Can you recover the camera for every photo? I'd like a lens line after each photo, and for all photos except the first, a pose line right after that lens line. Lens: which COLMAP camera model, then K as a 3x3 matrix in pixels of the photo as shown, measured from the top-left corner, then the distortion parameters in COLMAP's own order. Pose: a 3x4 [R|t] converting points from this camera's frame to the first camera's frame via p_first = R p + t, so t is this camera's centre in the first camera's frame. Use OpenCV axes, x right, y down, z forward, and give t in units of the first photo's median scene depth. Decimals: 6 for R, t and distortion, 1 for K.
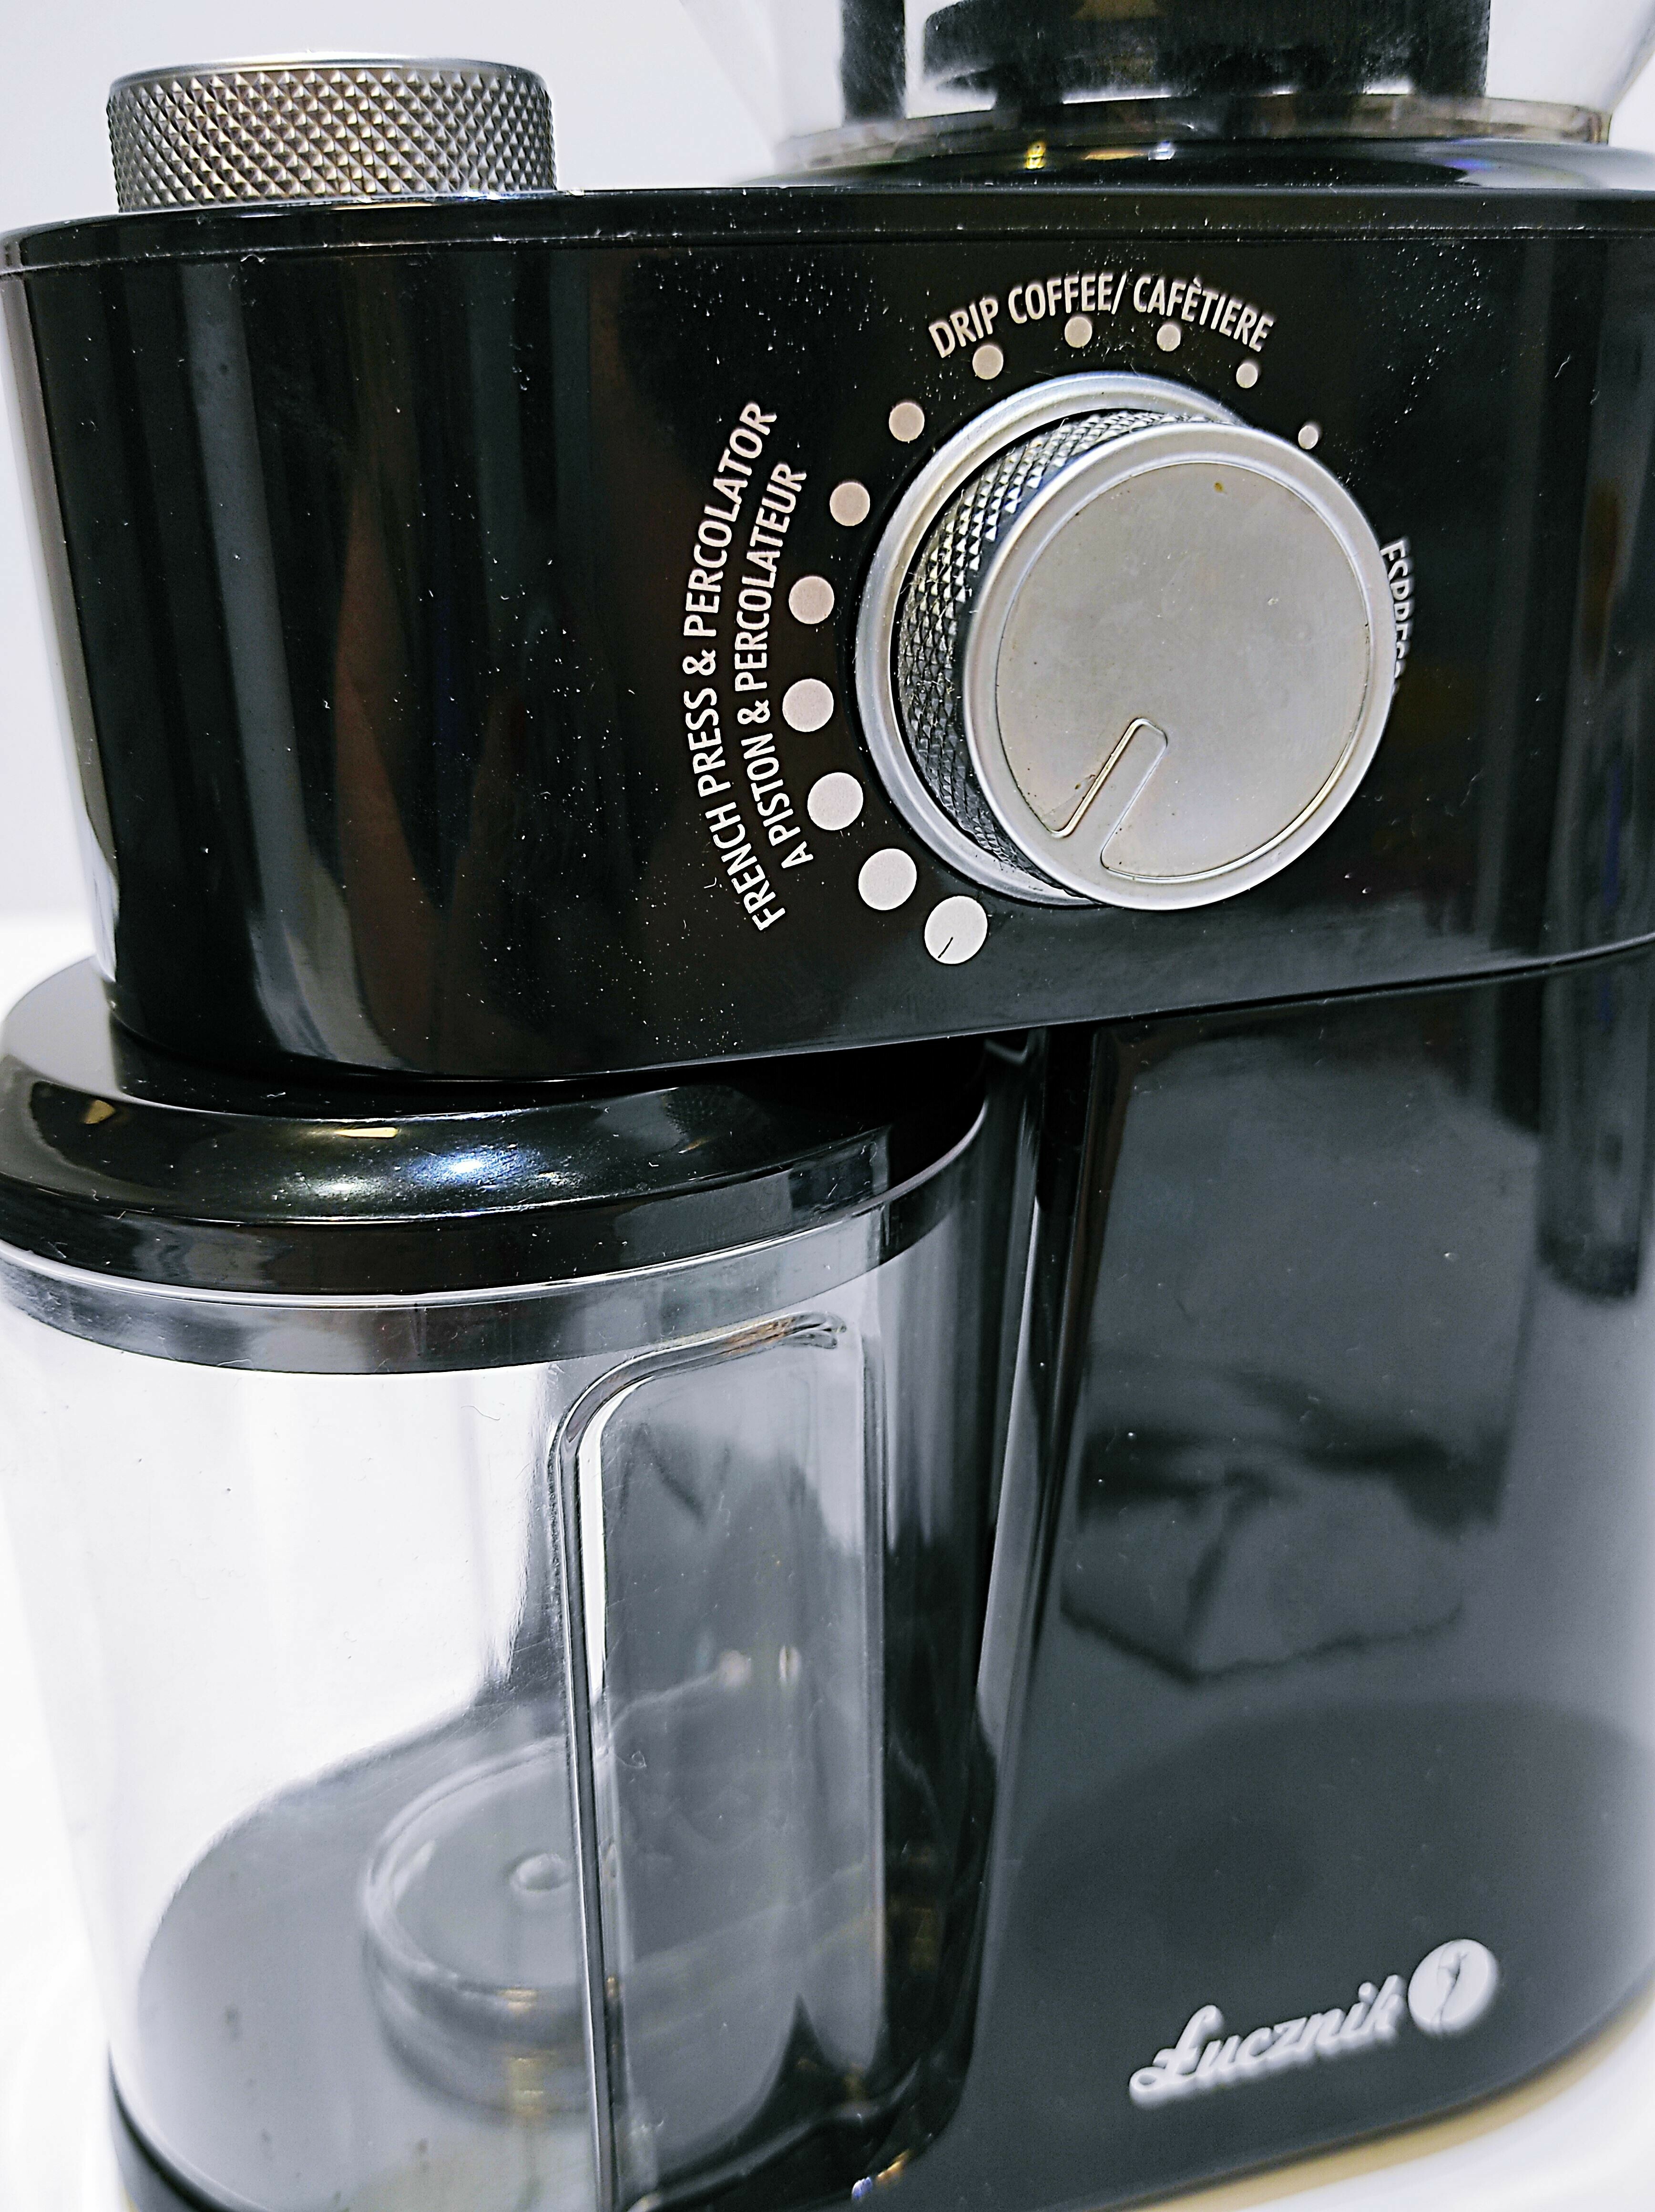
lens RADIAL K [[2198.9, 0, 826.6], [0, 2198.9, 1103.4], [0, 0, 1]] dist [-0.026170, 0.000000]
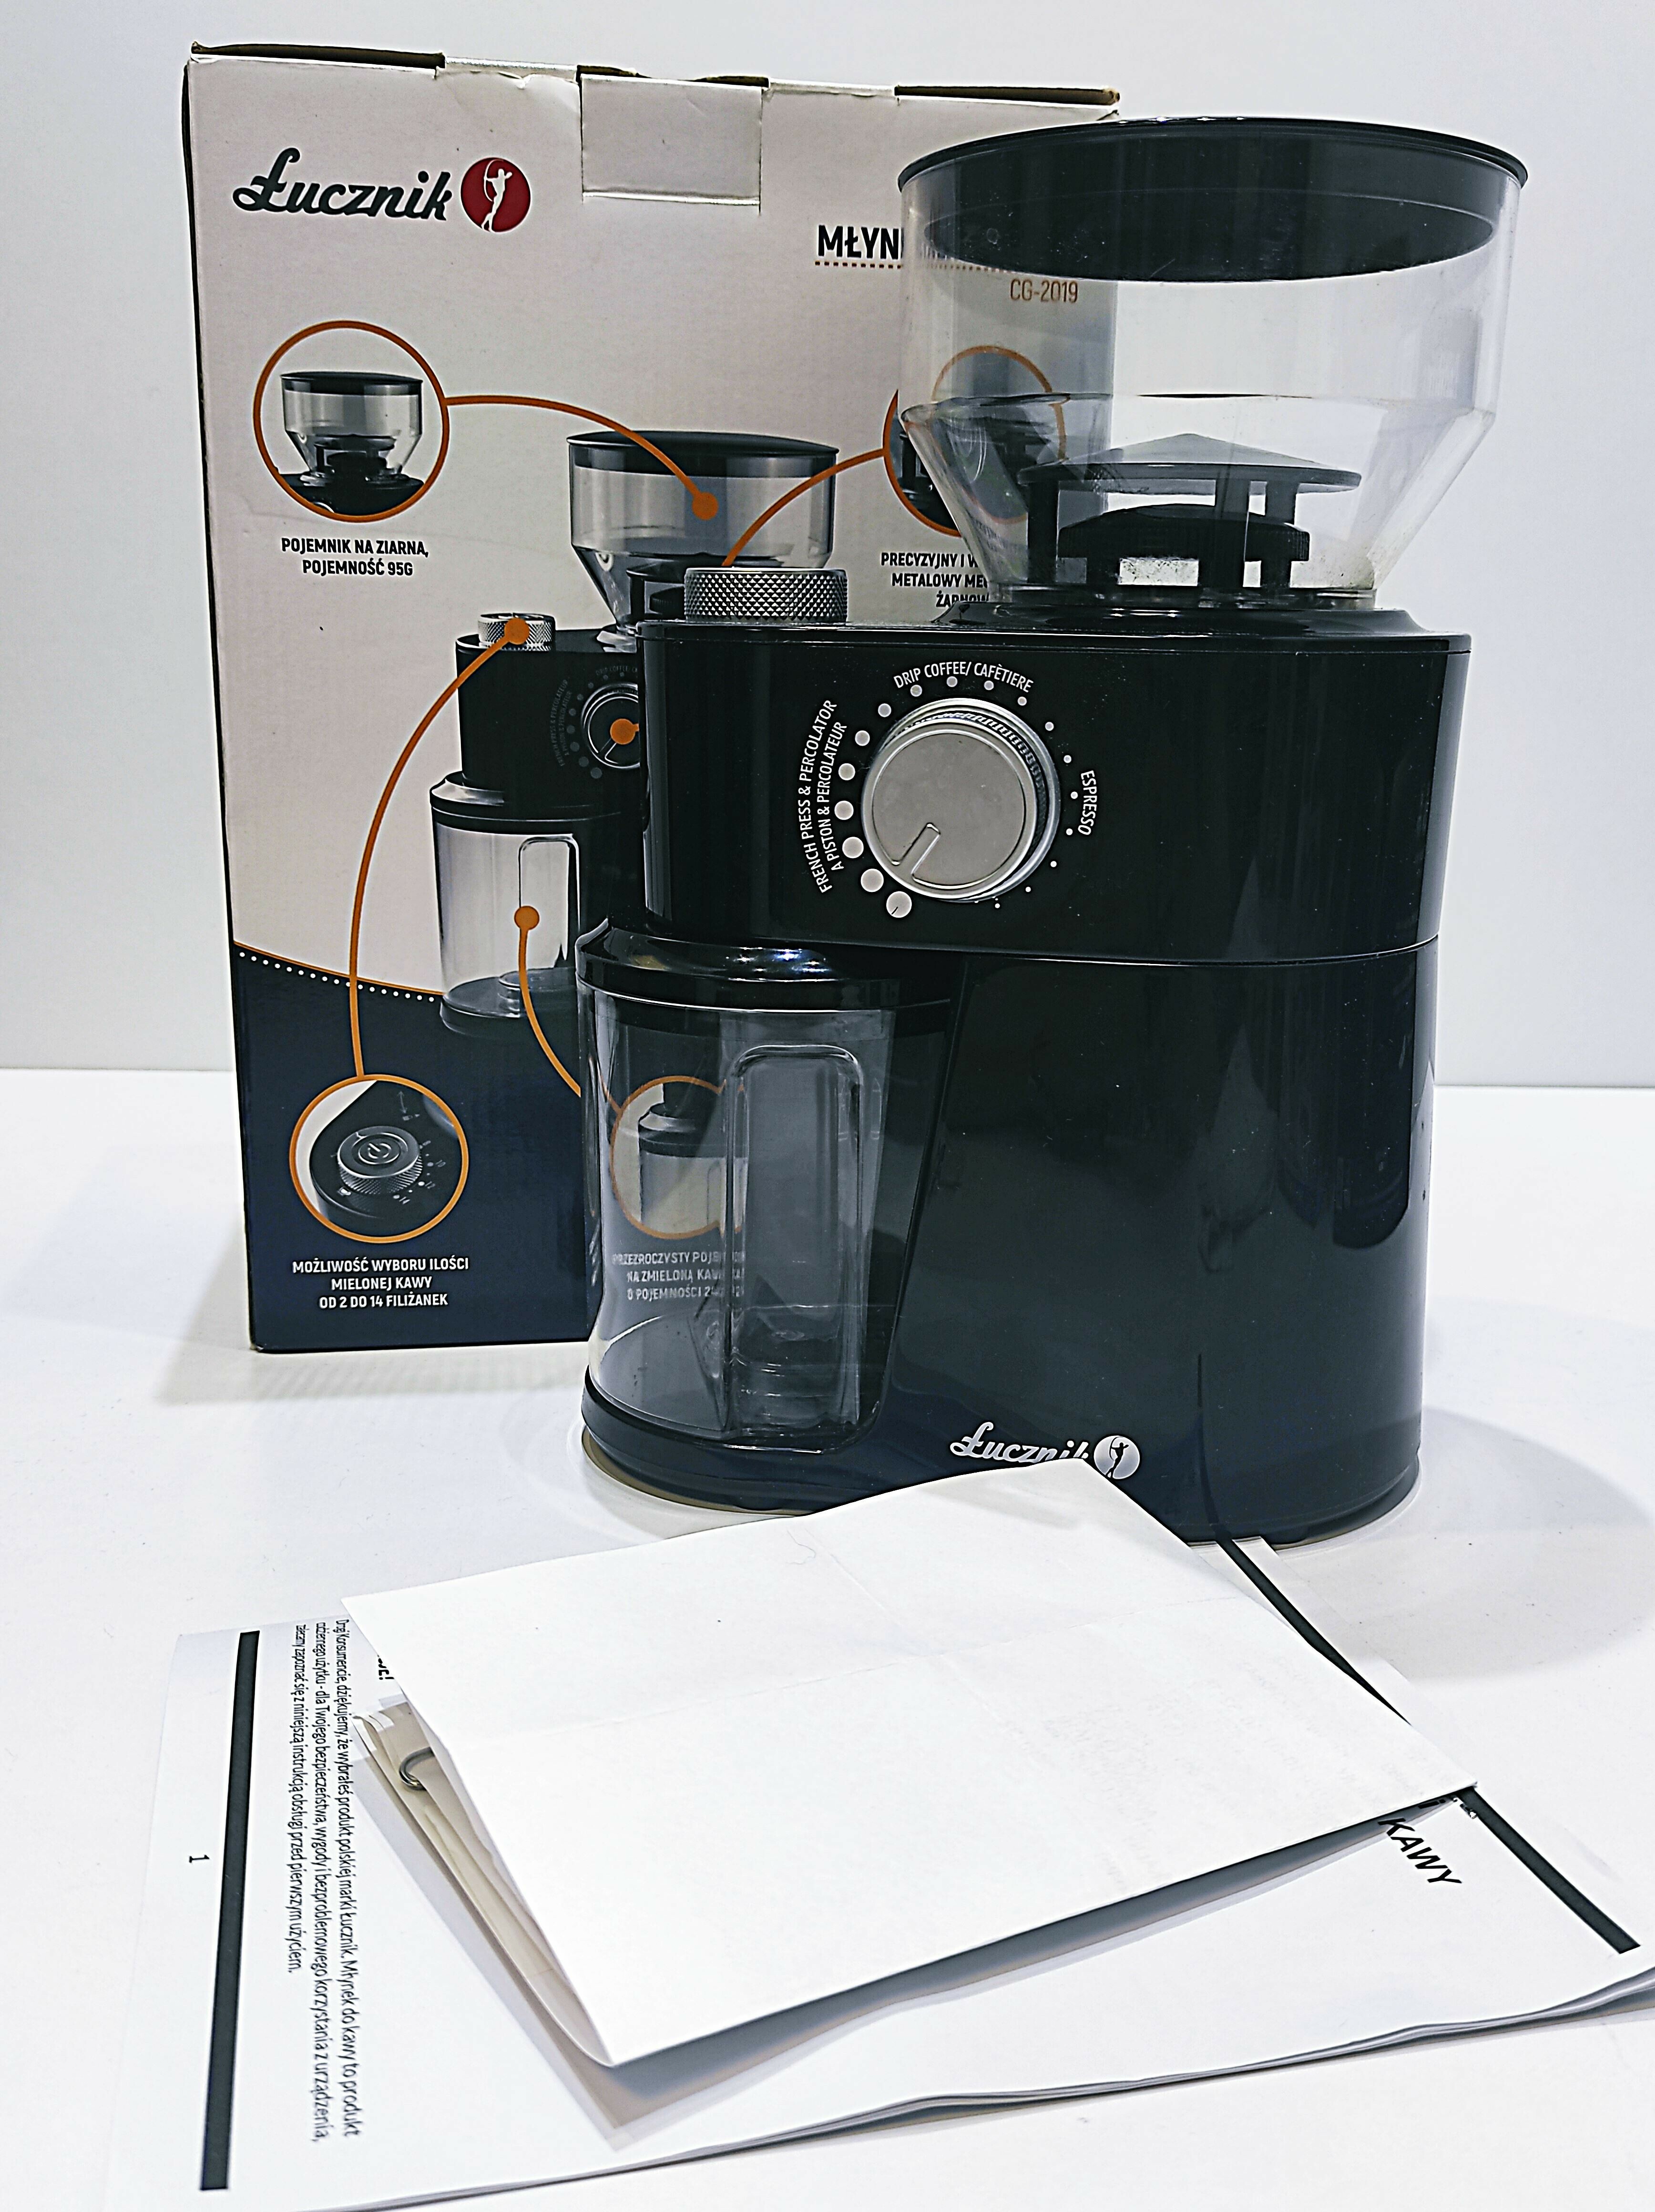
lens RADIAL K [[2198.9, 0, 829.6], [0, 2198.9, 1107.9], [0, 0, 1]] dist [-0.026170, 0.000000]
pose [[0.853468, 0.161890, -0.495363, 1.385647], [-0.202613, 0.978824, -0.029195, 0.260942], [0.480146, 0.125284, 0.868195, -1.315587]]
